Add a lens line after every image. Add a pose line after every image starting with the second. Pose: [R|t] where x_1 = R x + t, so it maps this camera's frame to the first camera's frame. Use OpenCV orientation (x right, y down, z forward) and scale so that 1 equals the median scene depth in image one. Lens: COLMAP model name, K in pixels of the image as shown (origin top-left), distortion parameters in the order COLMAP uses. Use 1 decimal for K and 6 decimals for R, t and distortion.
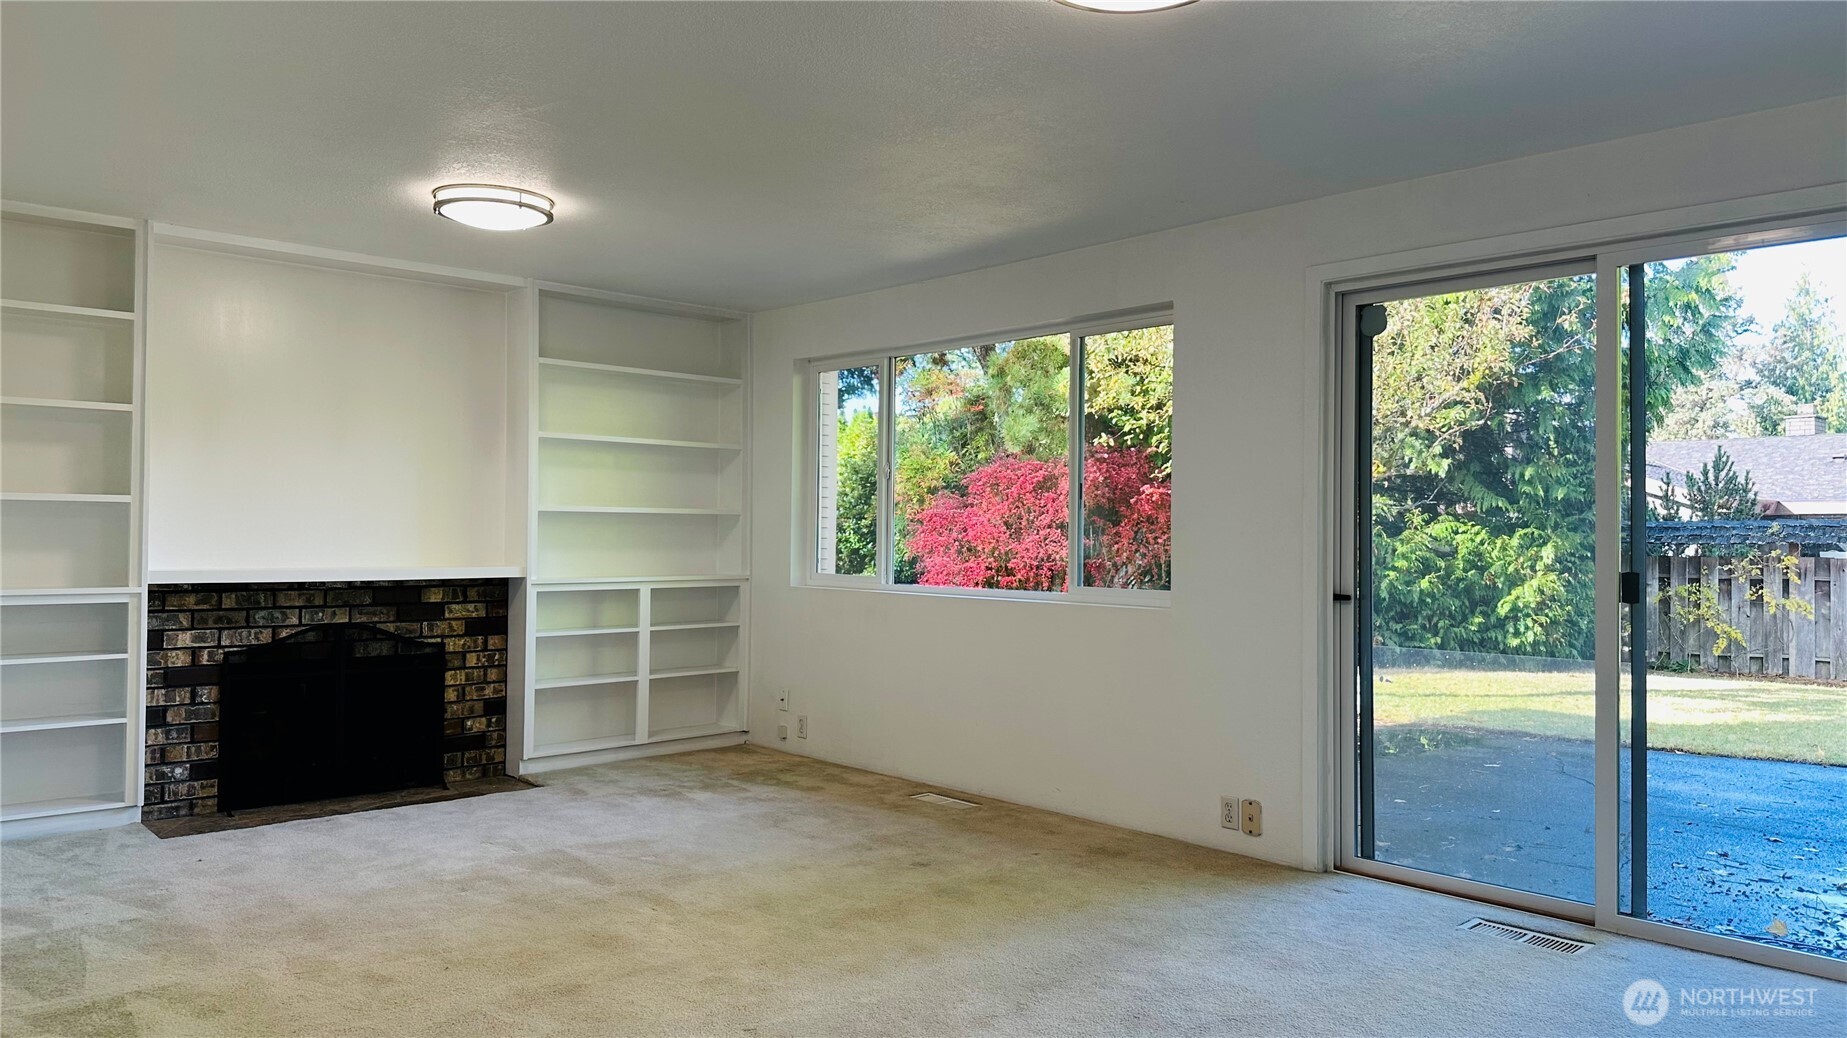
lens RADIAL K [[1282.5, 0, 923.5], [0, 1282.5, 519.0], [0, 0, 1]] dist [0.004663, -0.032109]
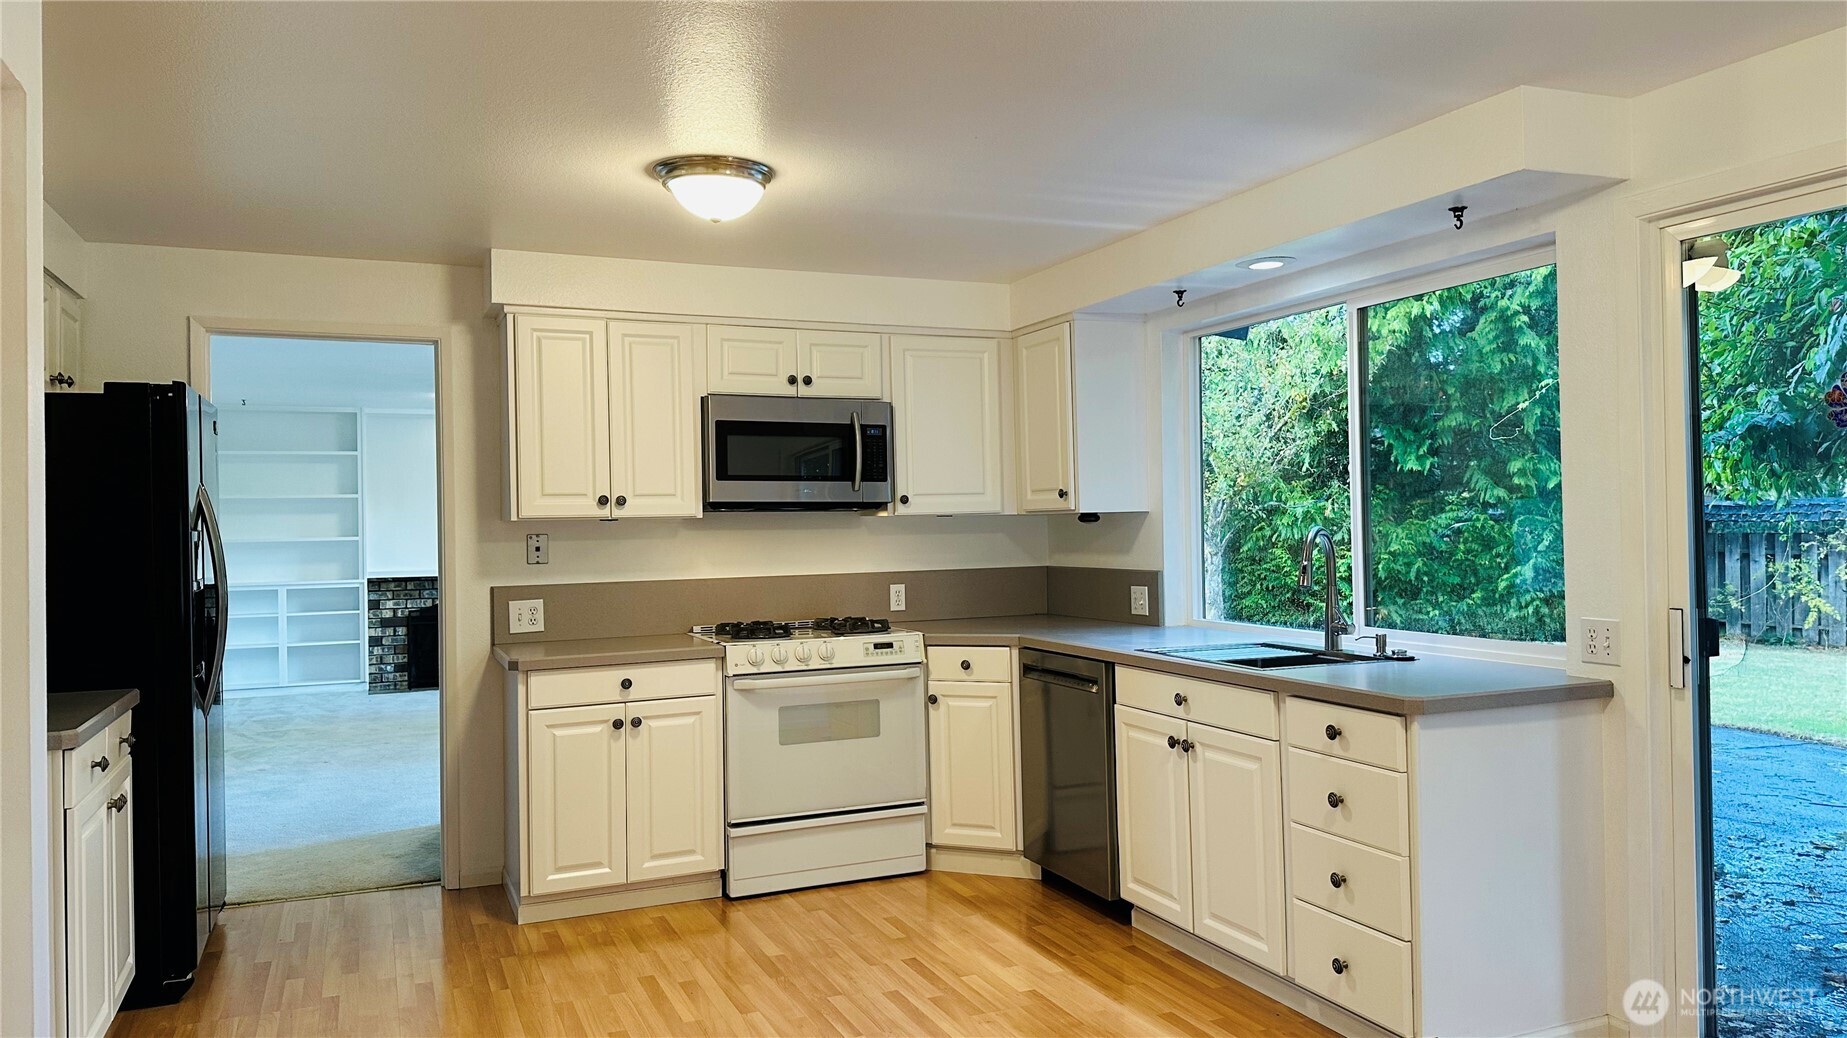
lens RADIAL K [[1282.5, 0, 923.5], [0, 1282.5, 519.0], [0, 0, 1]] dist [0.004663, -0.032109]
pose [[0.939380, -0.022994, -0.342107, 0.913731], [0.028347, 0.999541, 0.010655, -0.040556], [0.341705, -0.019707, 0.939601, -0.631069]]
